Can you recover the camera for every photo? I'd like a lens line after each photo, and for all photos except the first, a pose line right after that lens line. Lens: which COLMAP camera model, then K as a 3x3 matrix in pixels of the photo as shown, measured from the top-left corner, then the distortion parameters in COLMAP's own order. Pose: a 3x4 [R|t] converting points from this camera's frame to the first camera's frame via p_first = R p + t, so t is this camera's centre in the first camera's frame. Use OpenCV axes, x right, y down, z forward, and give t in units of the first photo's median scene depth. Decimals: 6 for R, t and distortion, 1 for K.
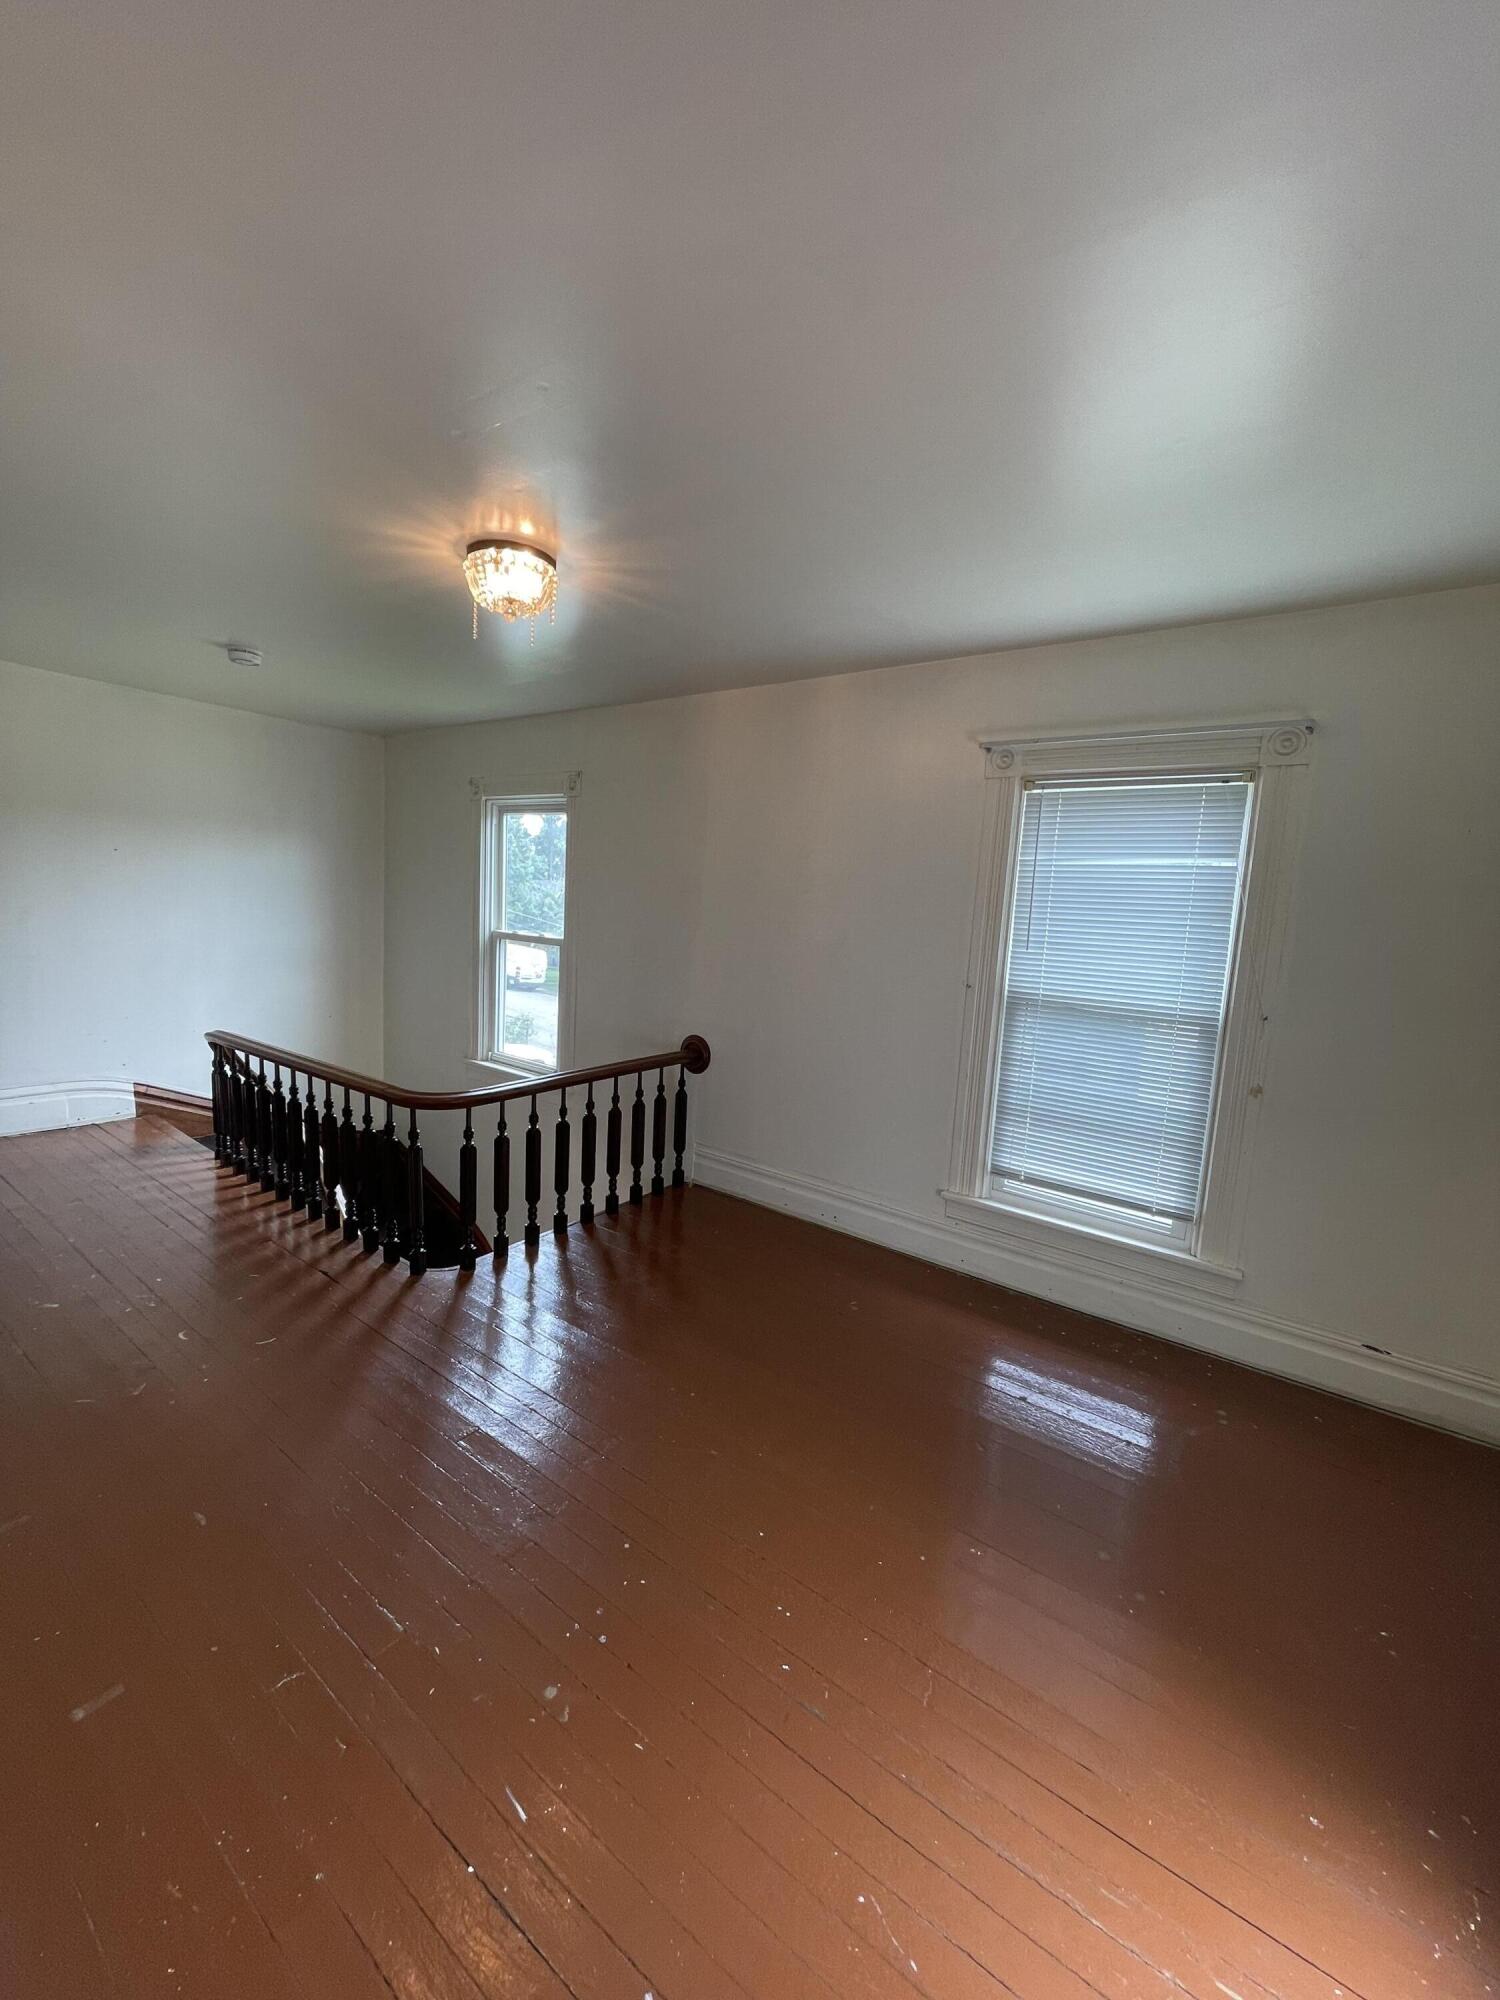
lens RADIAL K [[799.0, 0, 750.0], [0, 799.0, 1000.0], [0, 0, 1]] dist [0.000217, 0.000181]
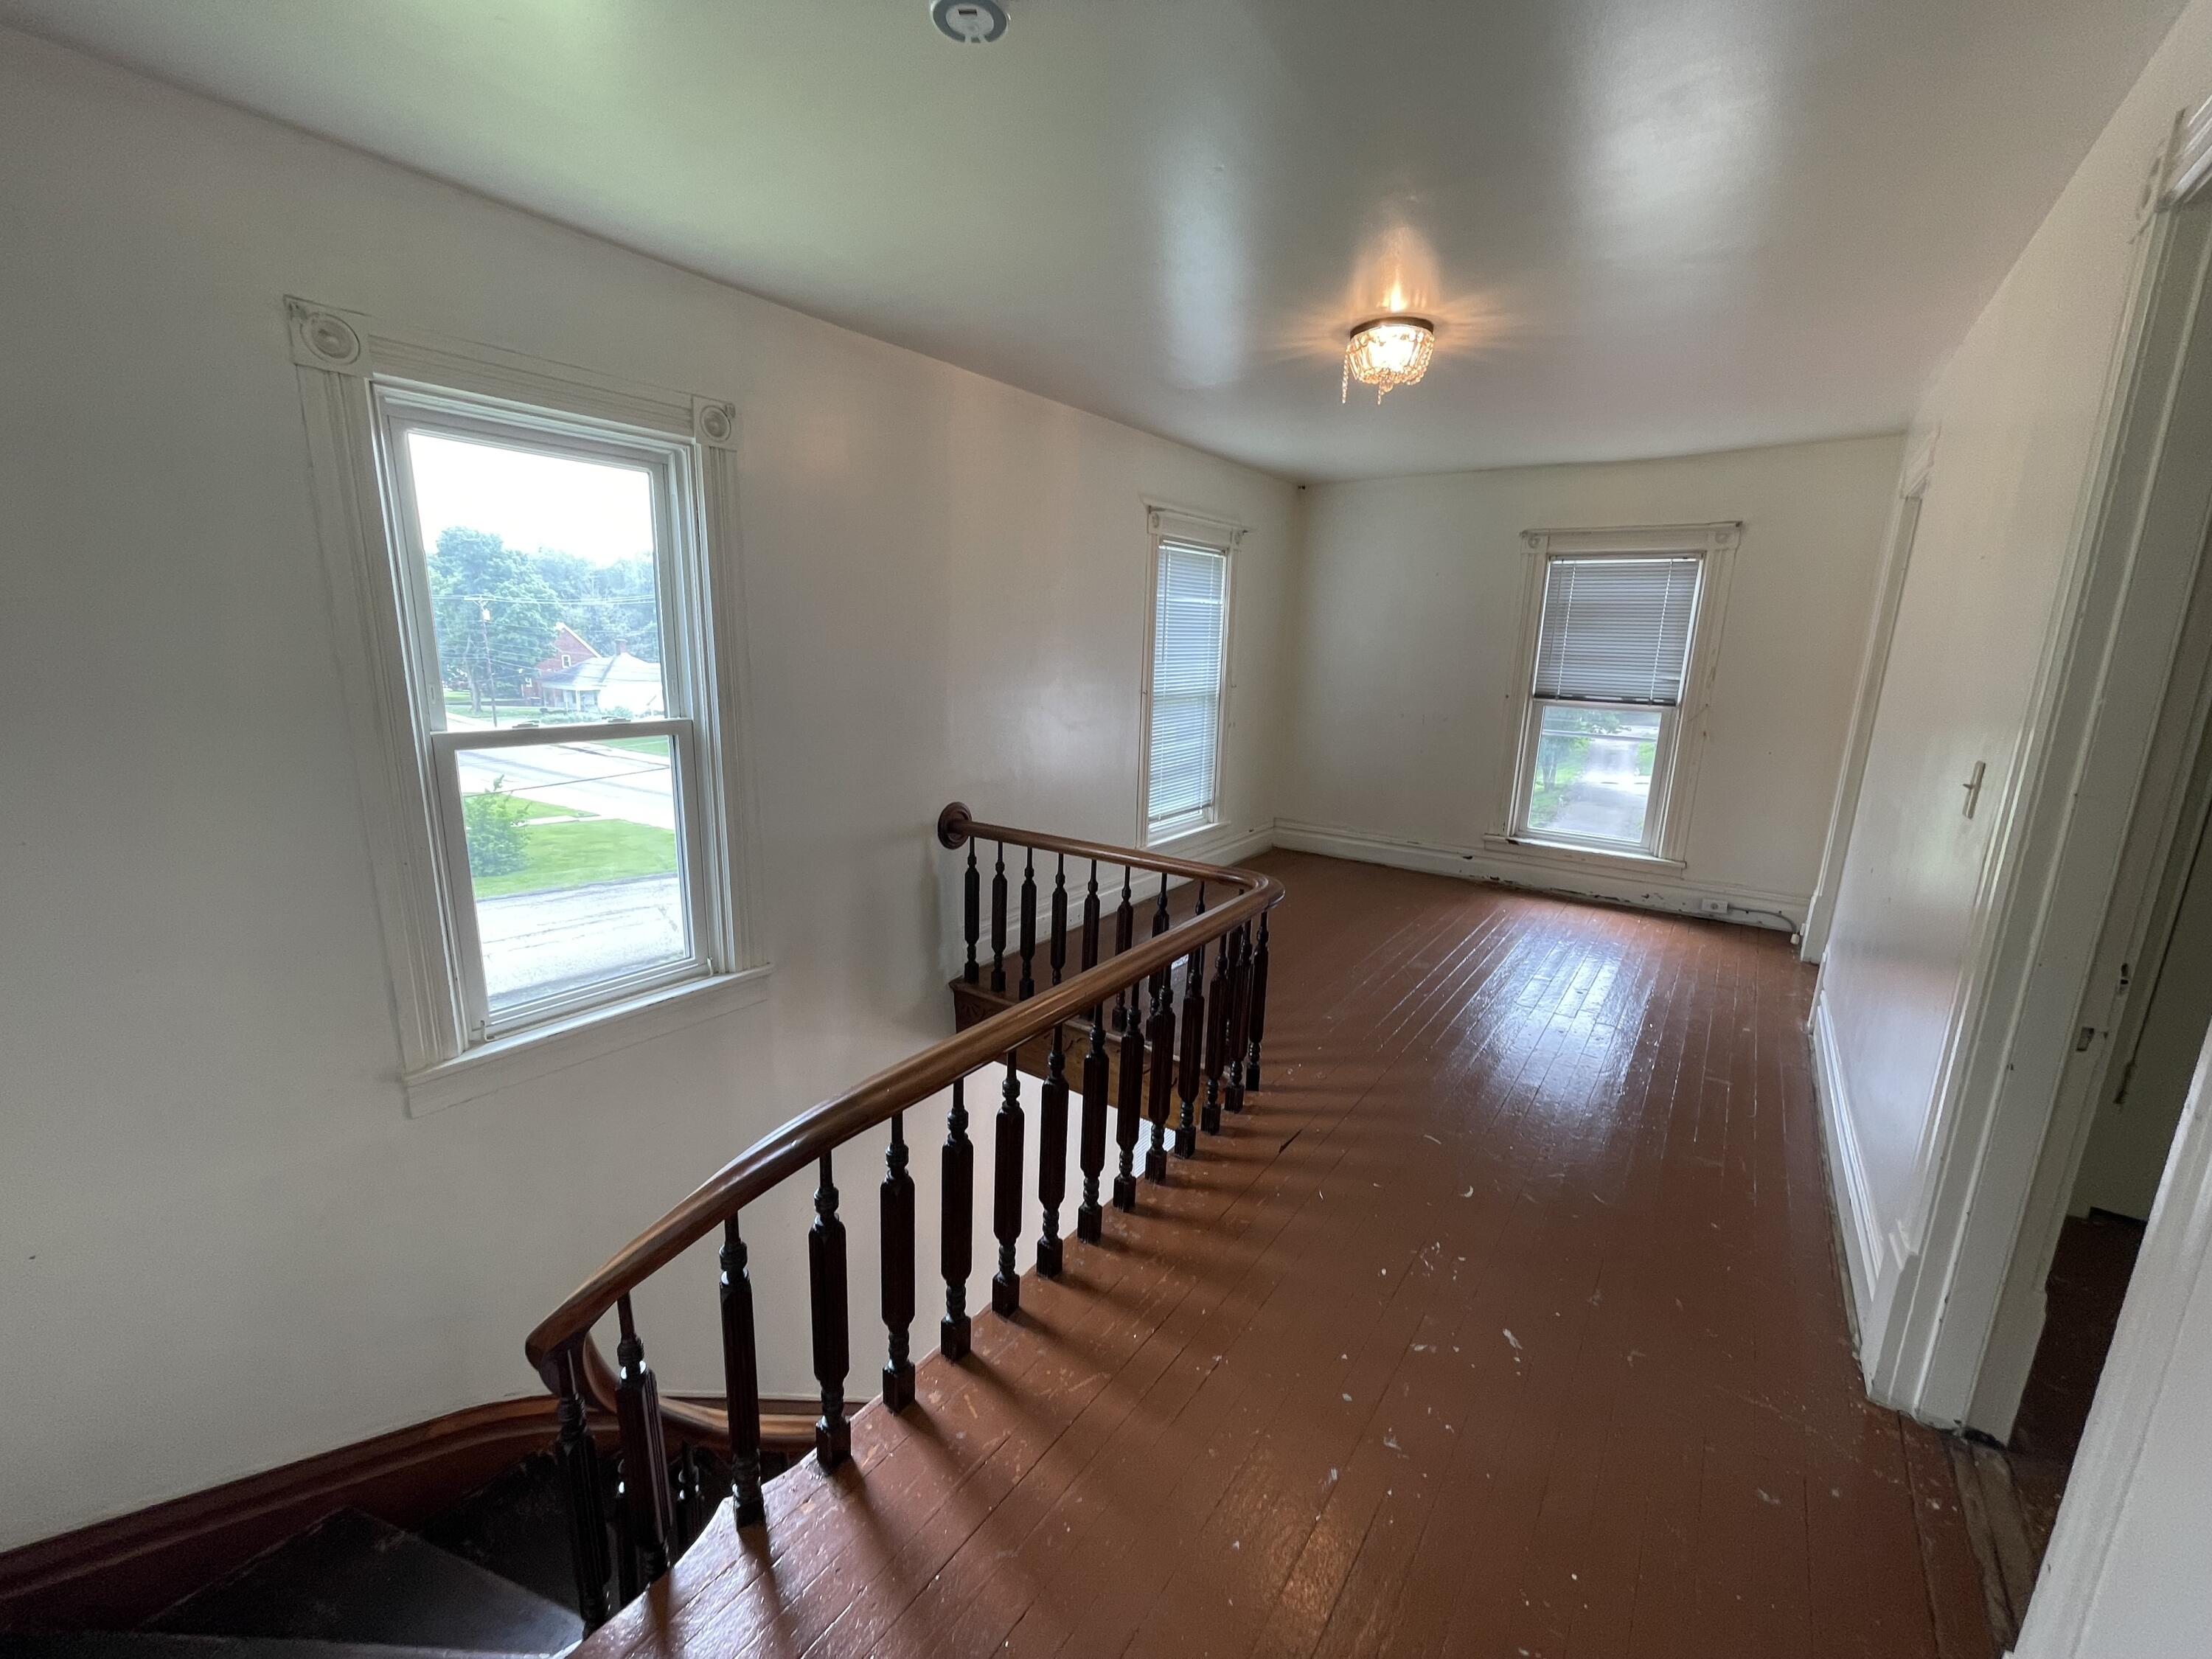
lens RADIAL K [[883.7, 0, 1106.0], [0, 883.7, 829.5], [0, 0, 1]] dist [0.000217, 0.000181]
pose [[-0.003479, -0.267083, 0.963667, -1.264072], [0.102117, 0.958540, 0.266031, -0.205617], [-0.994766, 0.099332, 0.023939, 1.094633]]
